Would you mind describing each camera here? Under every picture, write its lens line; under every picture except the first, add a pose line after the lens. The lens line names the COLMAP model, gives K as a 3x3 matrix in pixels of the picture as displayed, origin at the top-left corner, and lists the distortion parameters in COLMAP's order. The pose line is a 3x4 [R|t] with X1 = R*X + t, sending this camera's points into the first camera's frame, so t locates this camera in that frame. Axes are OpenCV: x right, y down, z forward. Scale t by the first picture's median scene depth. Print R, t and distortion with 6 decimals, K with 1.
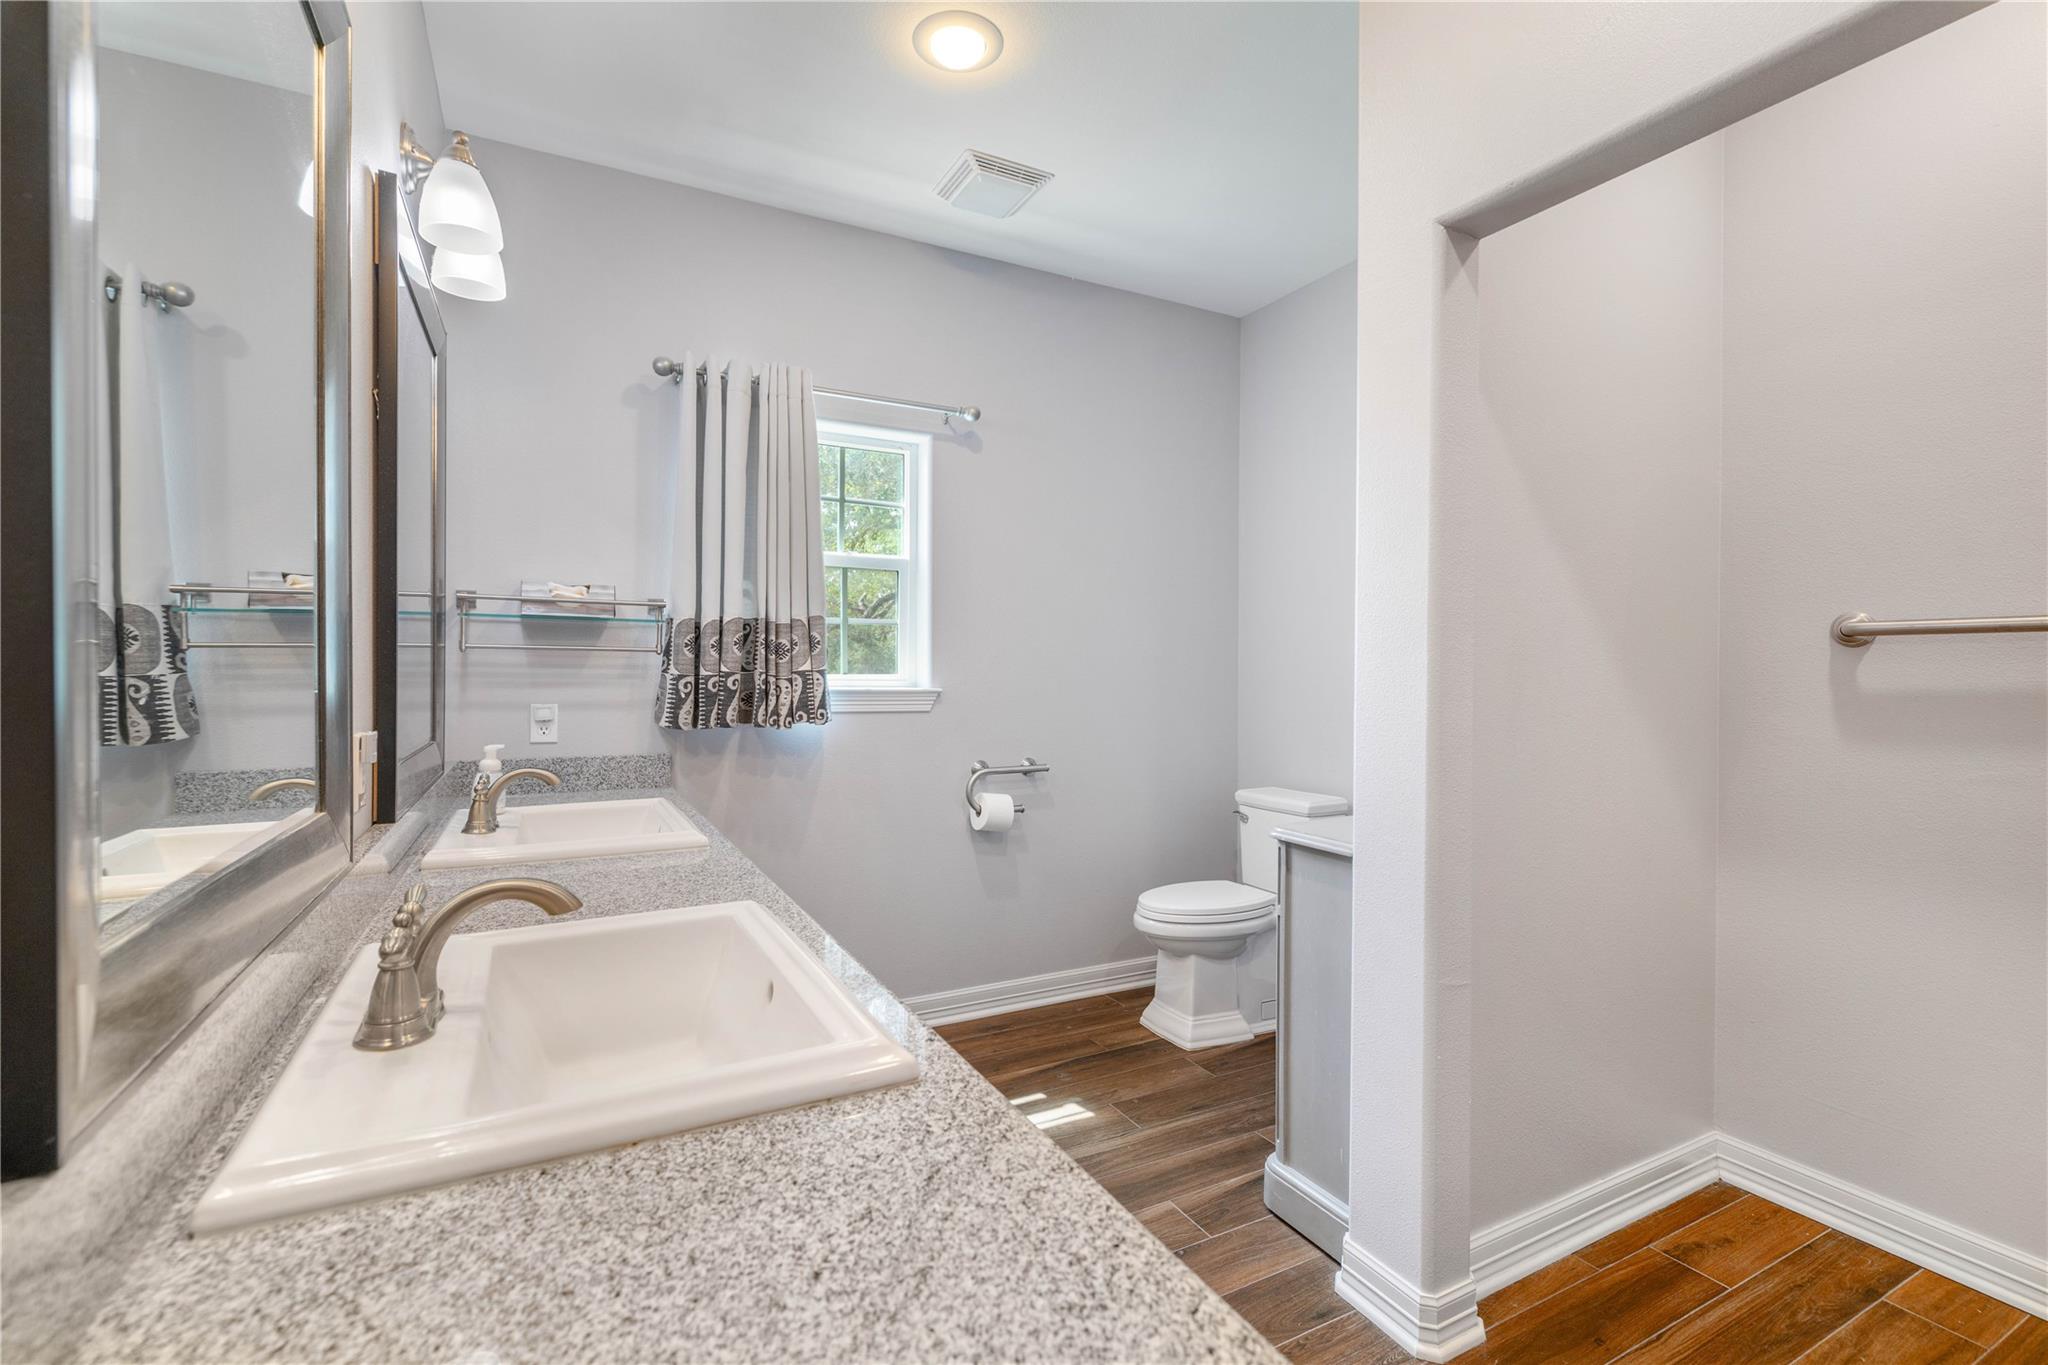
lens RADIAL K [[900.5, 0, 1026.2], [0, 900.5, 680.0], [0, 0, 1]] dist [0.001209, 0.000015]
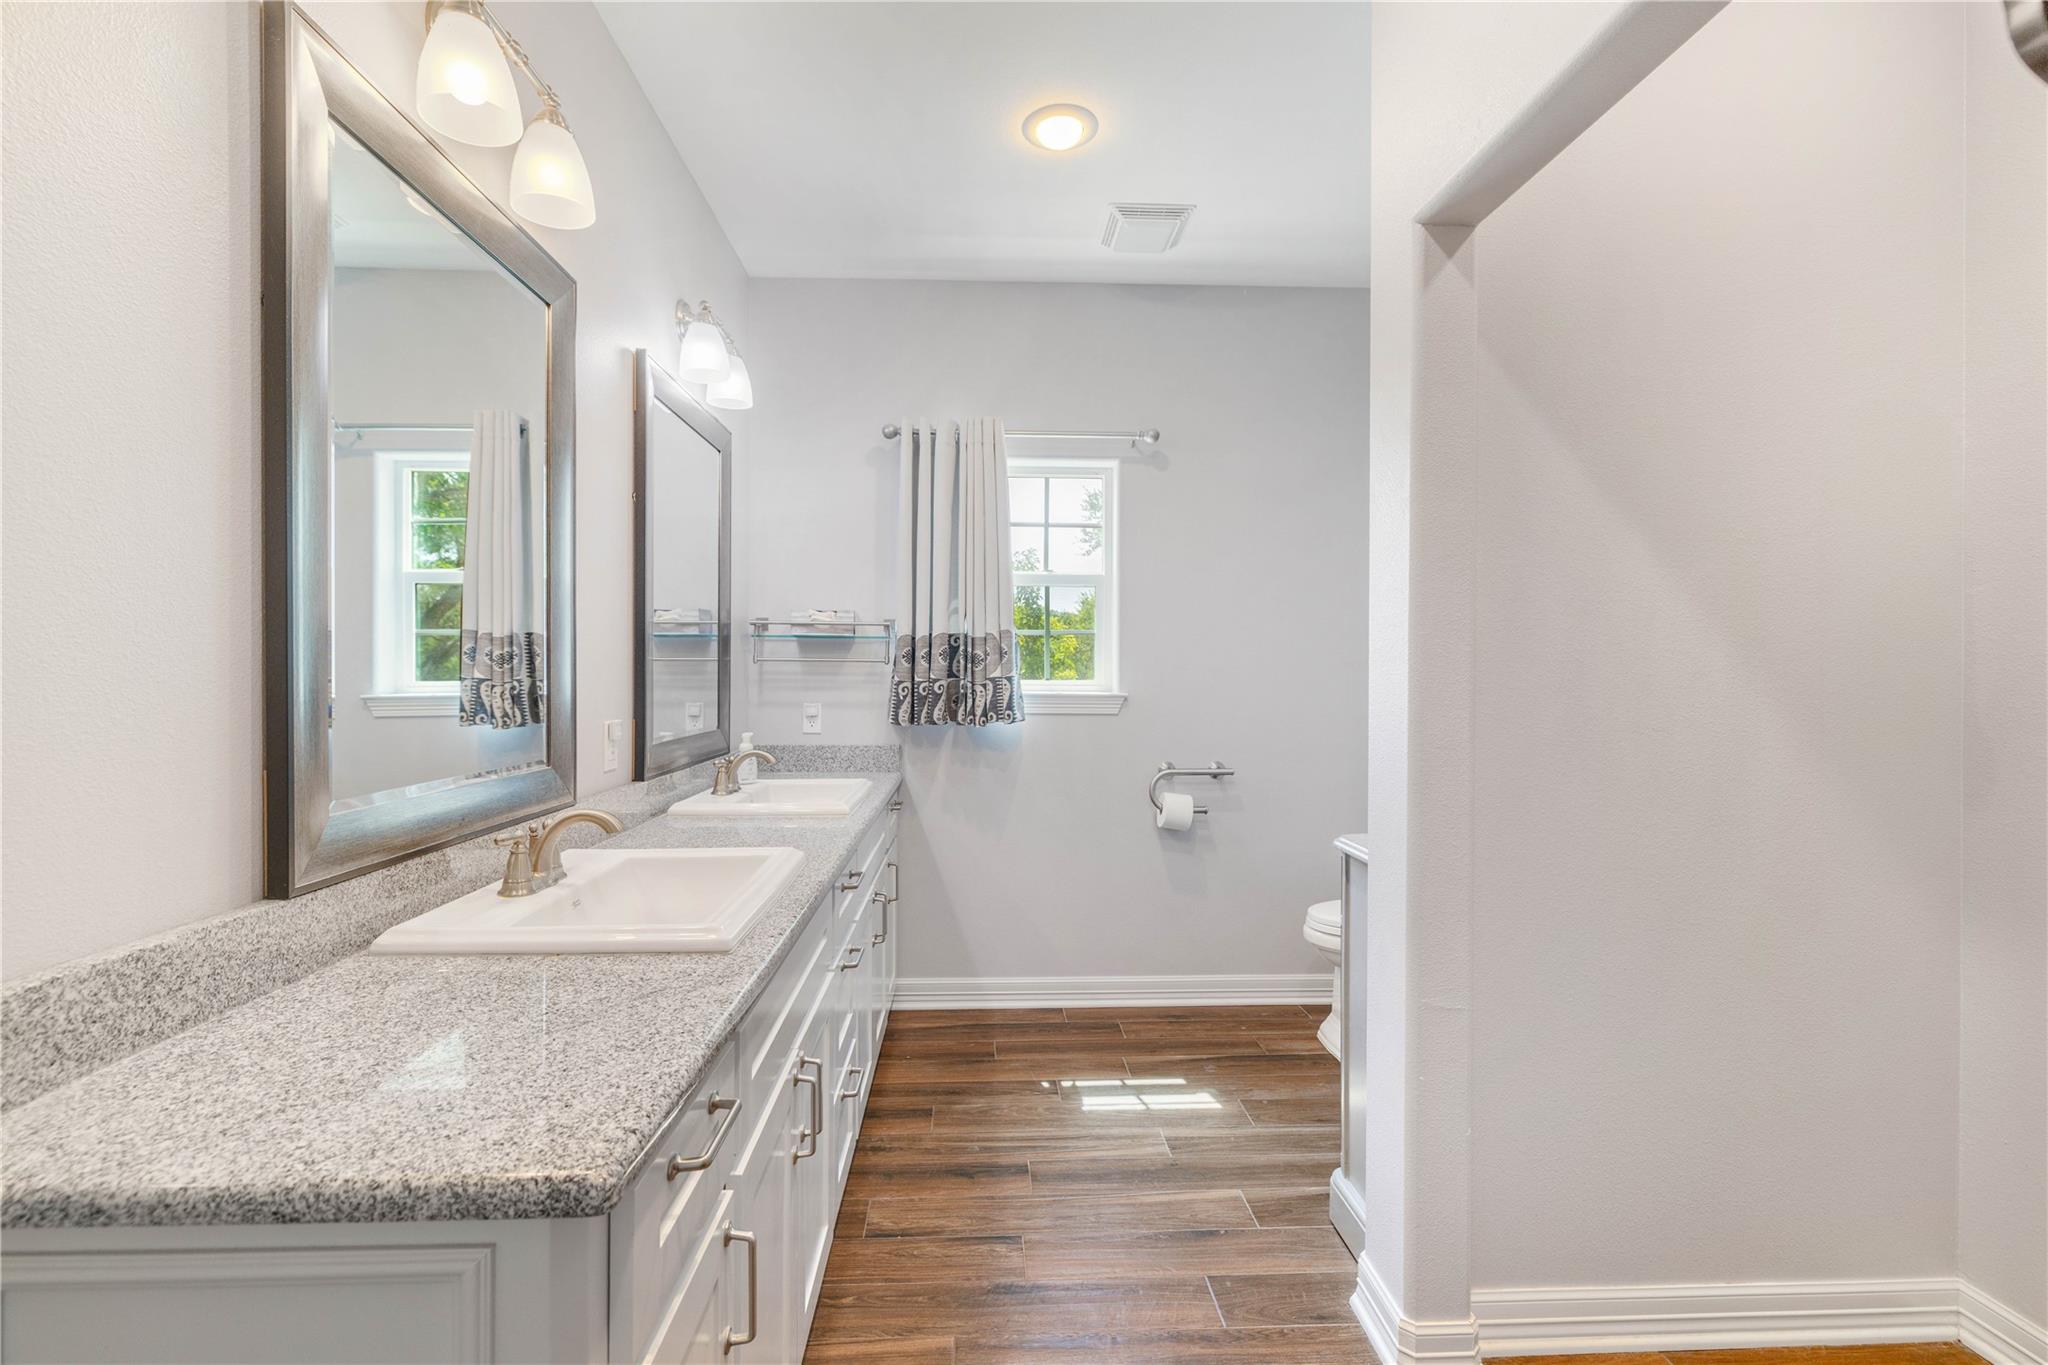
lens RADIAL K [[900.5, 0, 975.4], [0, 900.5, 676.5], [0, 0, 1]] dist [0.001209, 0.000015]
pose [[0.890930, -0.001691, -0.454137, 0.263195], [-0.001159, 0.999981, -0.005997, -0.004252], [0.454139, 0.005870, 0.890912, -0.047673]]
